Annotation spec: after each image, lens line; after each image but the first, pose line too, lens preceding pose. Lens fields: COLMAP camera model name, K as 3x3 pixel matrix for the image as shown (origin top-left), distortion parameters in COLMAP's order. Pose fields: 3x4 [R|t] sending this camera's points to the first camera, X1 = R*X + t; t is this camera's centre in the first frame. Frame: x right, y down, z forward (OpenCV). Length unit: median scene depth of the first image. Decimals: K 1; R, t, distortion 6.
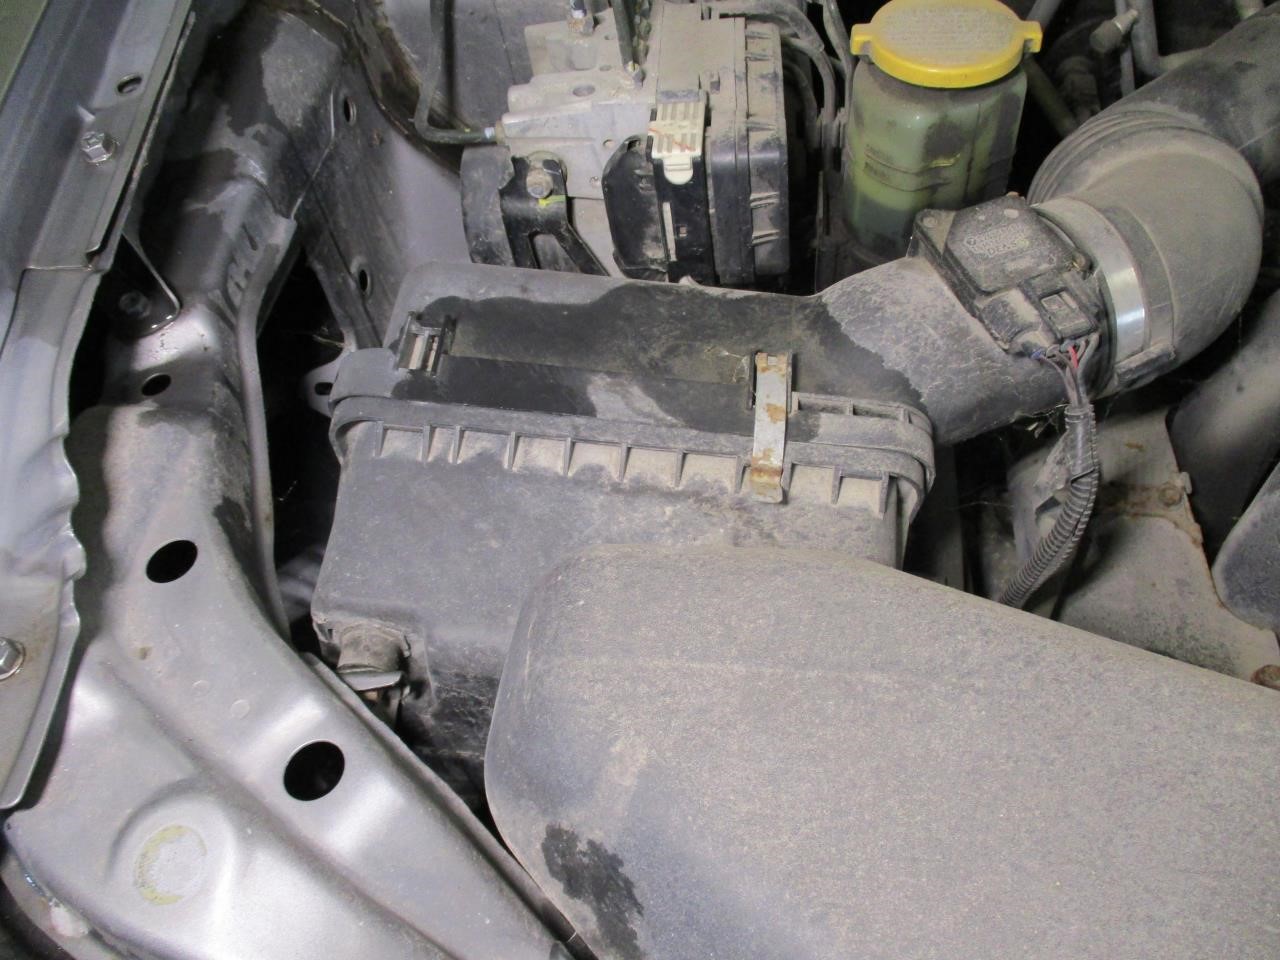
lens RADIAL K [[1043.1, 0, 659.2], [0, 1043.1, 478.7], [0, 0, 1]] dist [0.003657, 0.002593]
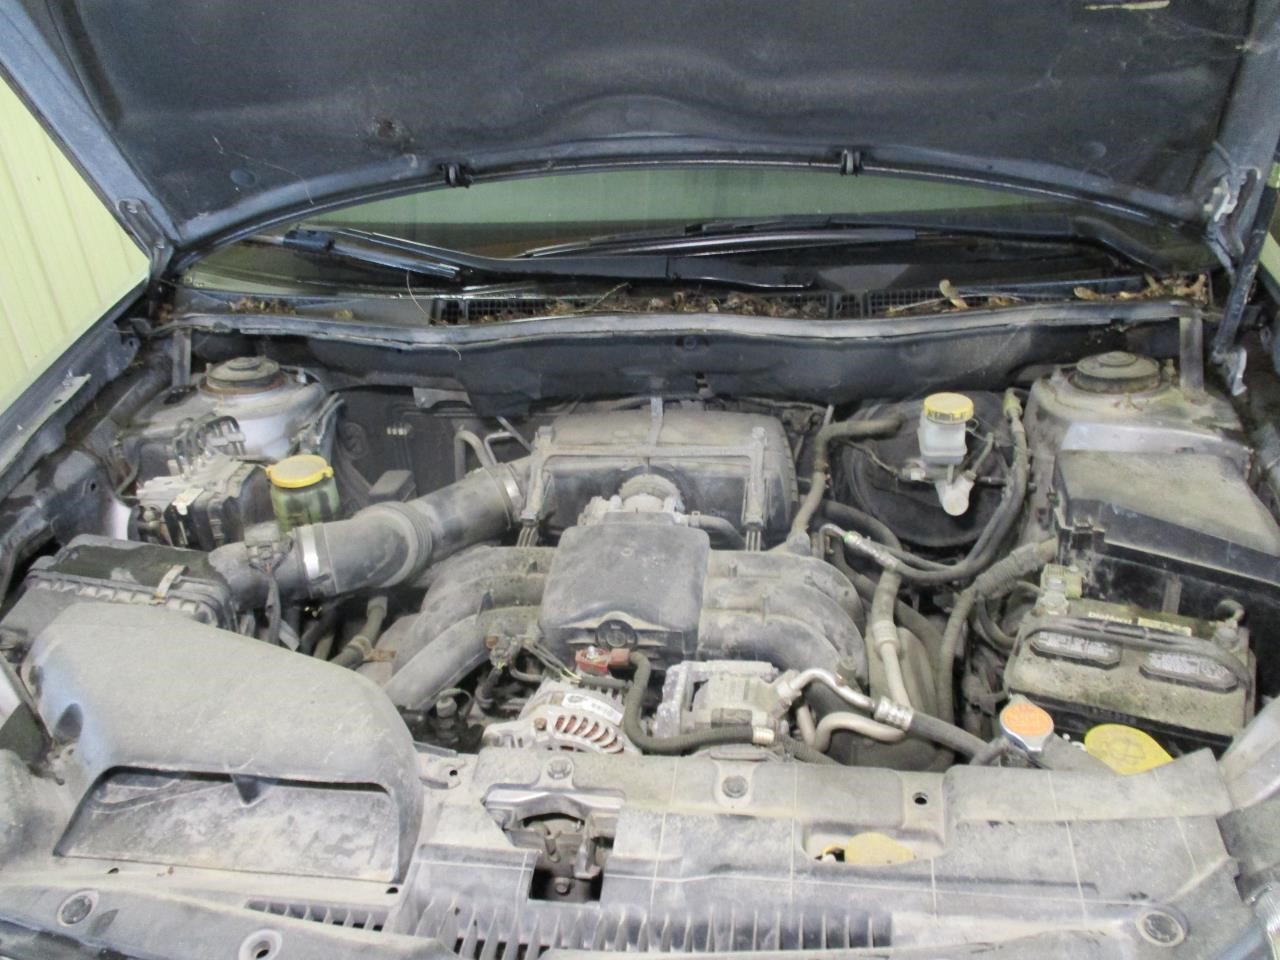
lens RADIAL K [[1050.9, 0, 640.9], [0, 1050.9, 527.3], [0, 0, 1]] dist [-0.005814, 0.010565]
pose [[0.998157, 0.060224, -0.007401, 1.153040], [-0.059030, 0.935581, -0.348143, 0.595732], [-0.014042, 0.347938, 0.937412, -1.492556]]
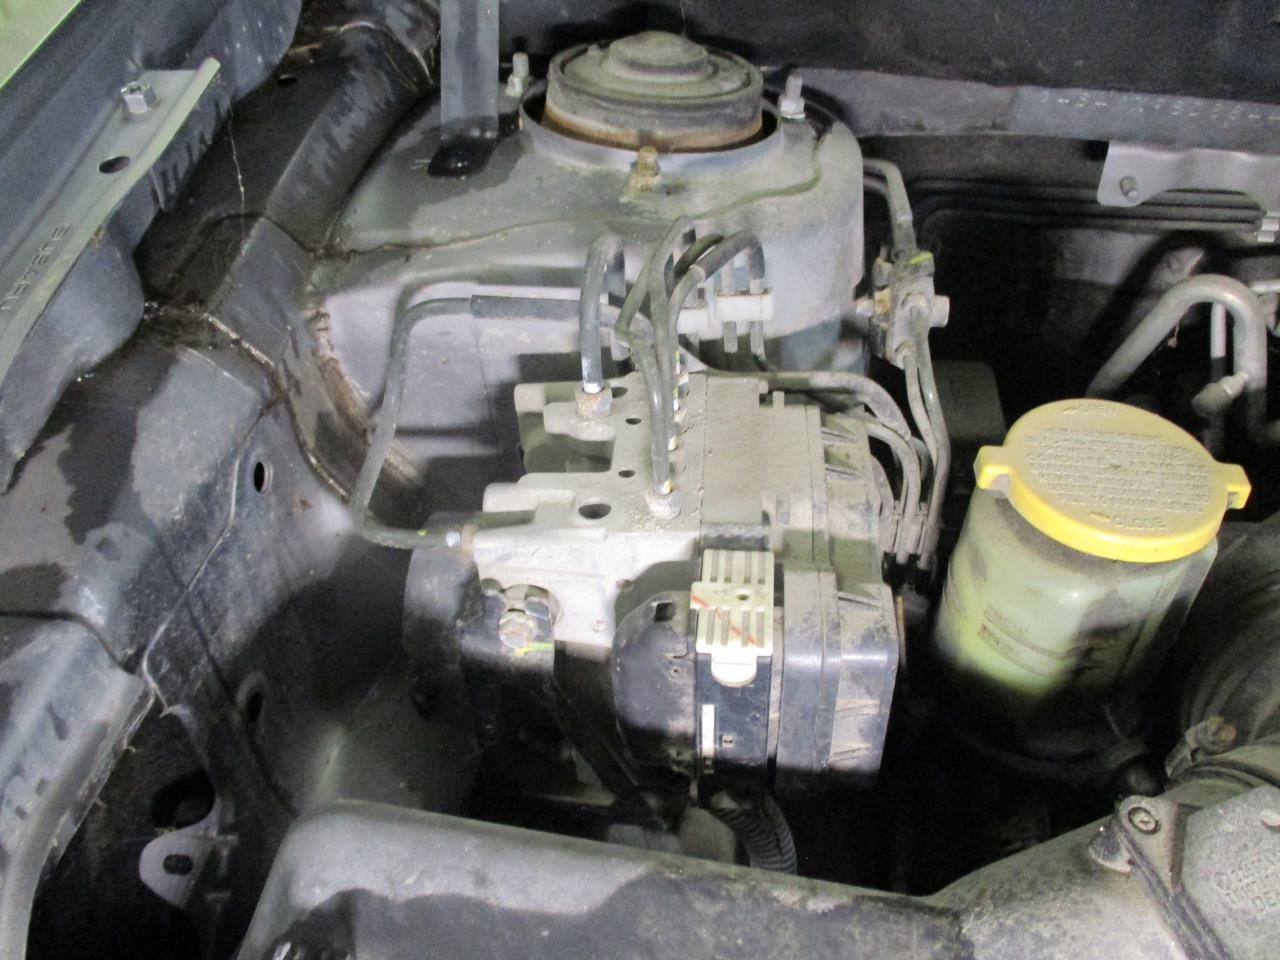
lens RADIAL K [[1050.9, 0, 640.9], [0, 1050.9, 527.3], [0, 0, 1]] dist [-0.005814, 0.010565]
pose [[0.996582, 0.078349, 0.026178, -0.059700], [-0.073872, 0.987097, -0.142065, -0.266210], [-0.036971, 0.139645, 0.989511, 0.315484]]
